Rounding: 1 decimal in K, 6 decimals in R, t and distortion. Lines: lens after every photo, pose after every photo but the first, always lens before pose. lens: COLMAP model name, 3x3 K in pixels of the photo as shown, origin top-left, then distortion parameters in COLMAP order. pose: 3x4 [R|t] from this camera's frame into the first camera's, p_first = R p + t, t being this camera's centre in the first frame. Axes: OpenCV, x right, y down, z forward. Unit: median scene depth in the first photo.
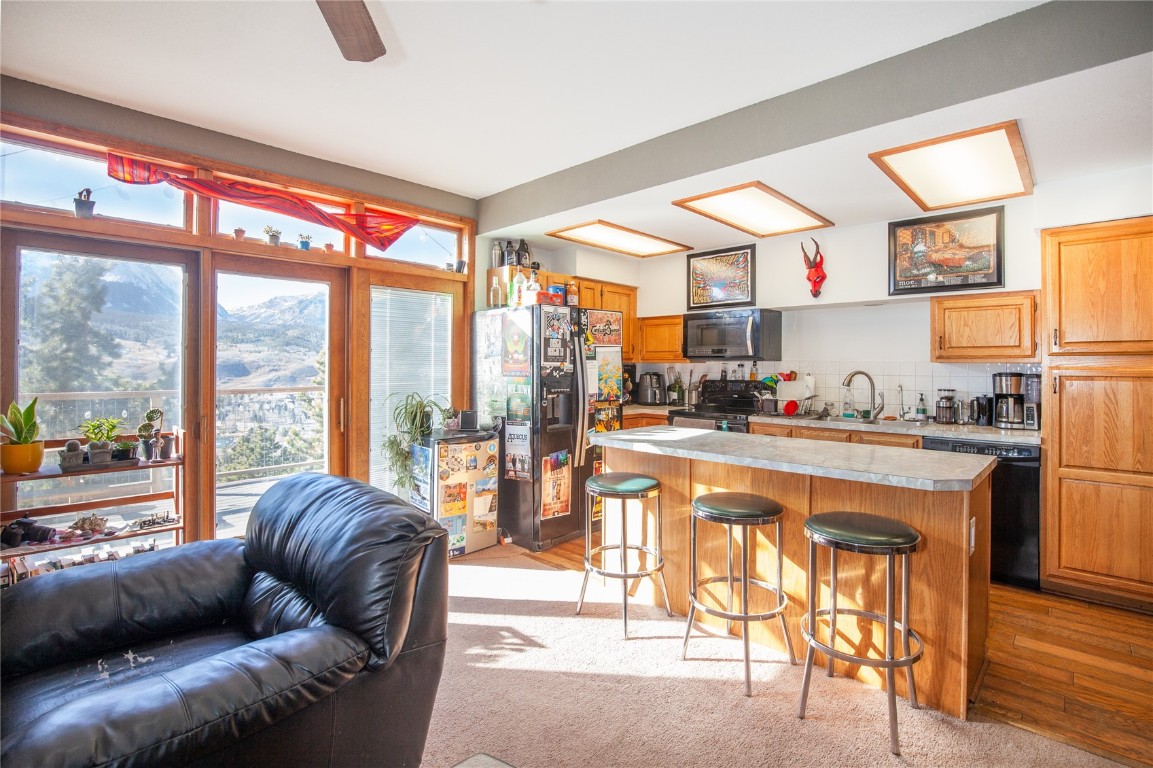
lens RADIAL K [[532.1, 0, 588.9], [0, 532.1, 356.6], [0, 0, 1]] dist [-0.024075, 0.000312]
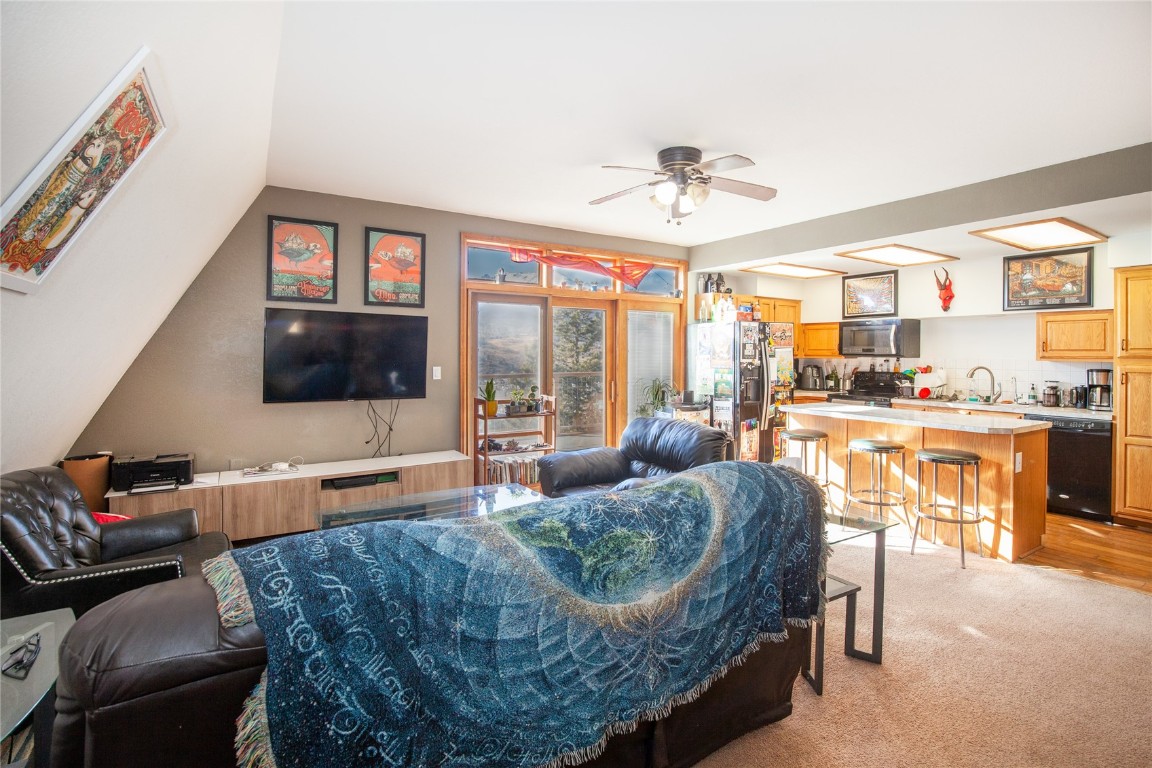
lens RADIAL K [[531.6, 0, 594.7], [0, 531.6, 350.6], [0, 0, 1]] dist [-0.024075, 0.000312]
pose [[0.970525, 0.000618, -0.241001, -0.126414], [0.002110, 0.999937, 0.011064, -0.031336], [0.240993, -0.011246, 0.970462, -0.562194]]
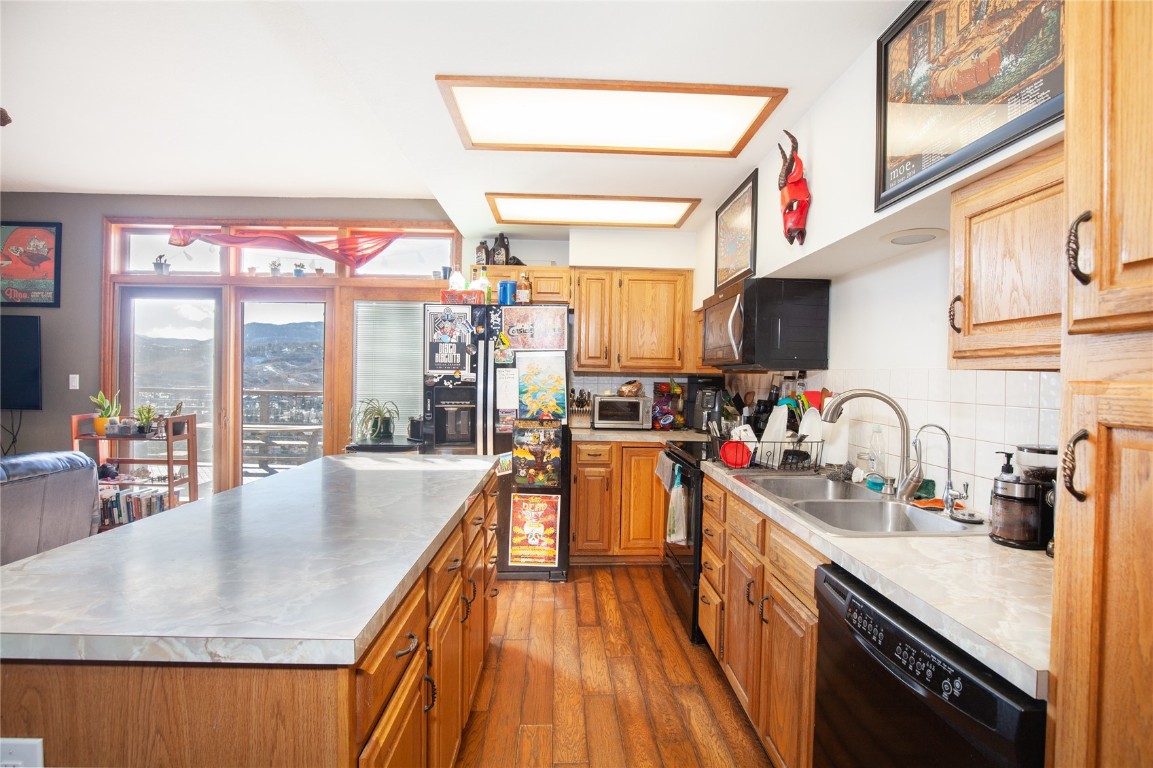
lens RADIAL K [[532.1, 0, 577.5], [0, 532.1, 383.0], [0, 0, 1]] dist [-0.024075, 0.000312]
pose [[0.714897, 0.016072, -0.699045, 0.699234], [-0.001531, 0.999769, 0.021421, 0.012775], [0.699228, -0.014244, 0.714757, 0.531666]]
